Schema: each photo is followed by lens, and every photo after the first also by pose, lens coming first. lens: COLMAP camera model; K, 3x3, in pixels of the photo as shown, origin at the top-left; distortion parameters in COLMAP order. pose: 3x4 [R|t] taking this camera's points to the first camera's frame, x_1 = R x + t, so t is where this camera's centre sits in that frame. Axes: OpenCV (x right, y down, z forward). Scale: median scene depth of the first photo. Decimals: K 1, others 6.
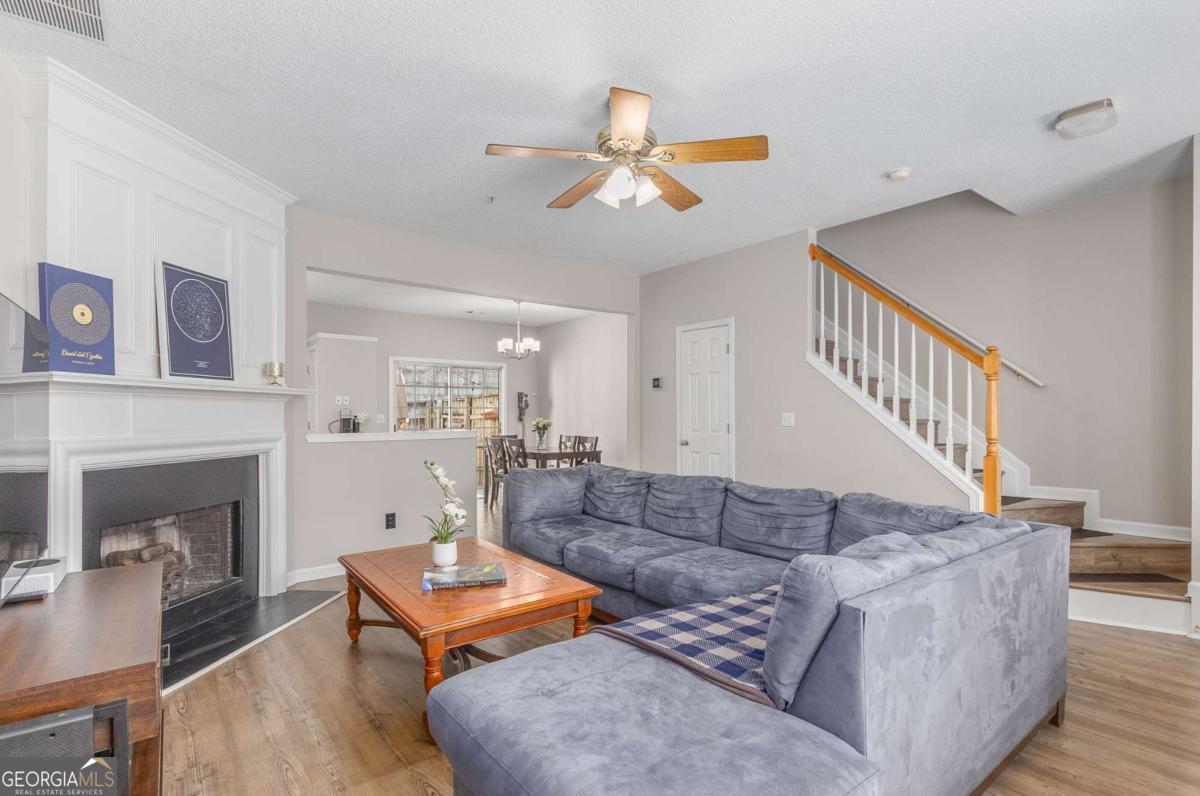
lens RADIAL K [[561.6, 0, 604.0], [0, 561.6, 407.6], [0, 0, 1]] dist [-0.000325, 0.000402]
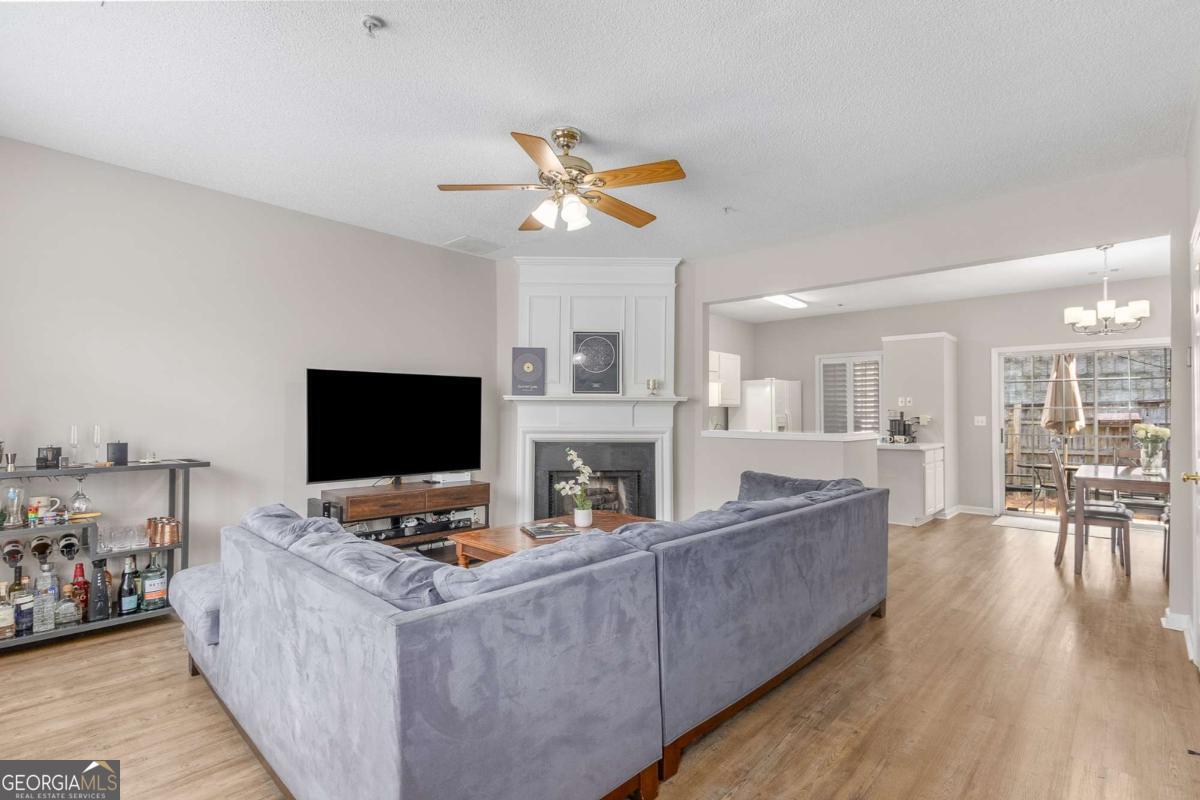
lens RADIAL K [[561.6, 0, 602.2], [0, 561.6, 404.8], [0, 0, 1]] dist [-0.000325, 0.000402]
pose [[0.157866, -0.013154, -0.987373, 0.543559], [0.006179, 0.999905, -0.012333, 0.001727], [0.987441, -0.004154, 0.157932, 0.411655]]
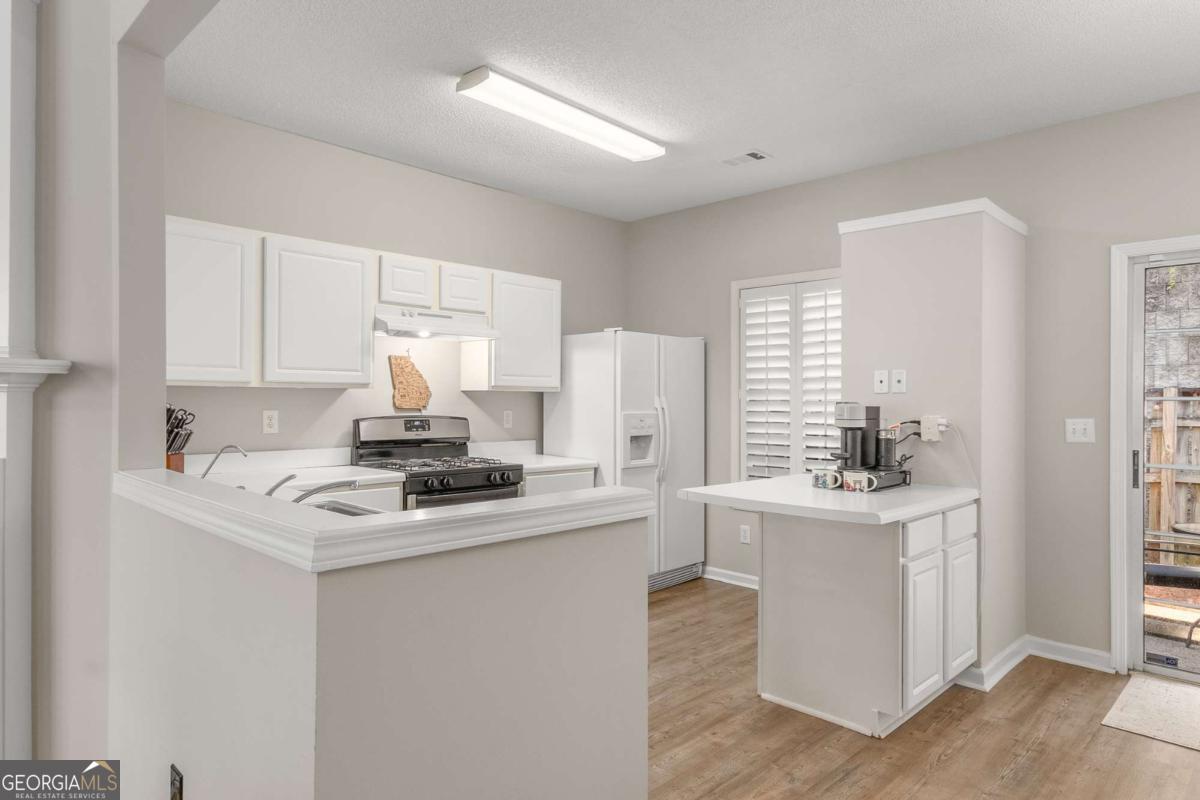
lens RADIAL K [[731.5, 0, 596.1], [0, 731.5, 398.2], [0, 0, 1]] dist [0.010729, 0.001401]
pose [[0.138847, 0.001132, -0.990313, 0.018050], [0.002508, 0.999996, 0.001494, -0.002977], [0.990311, -0.002691, 0.138843, 0.933531]]
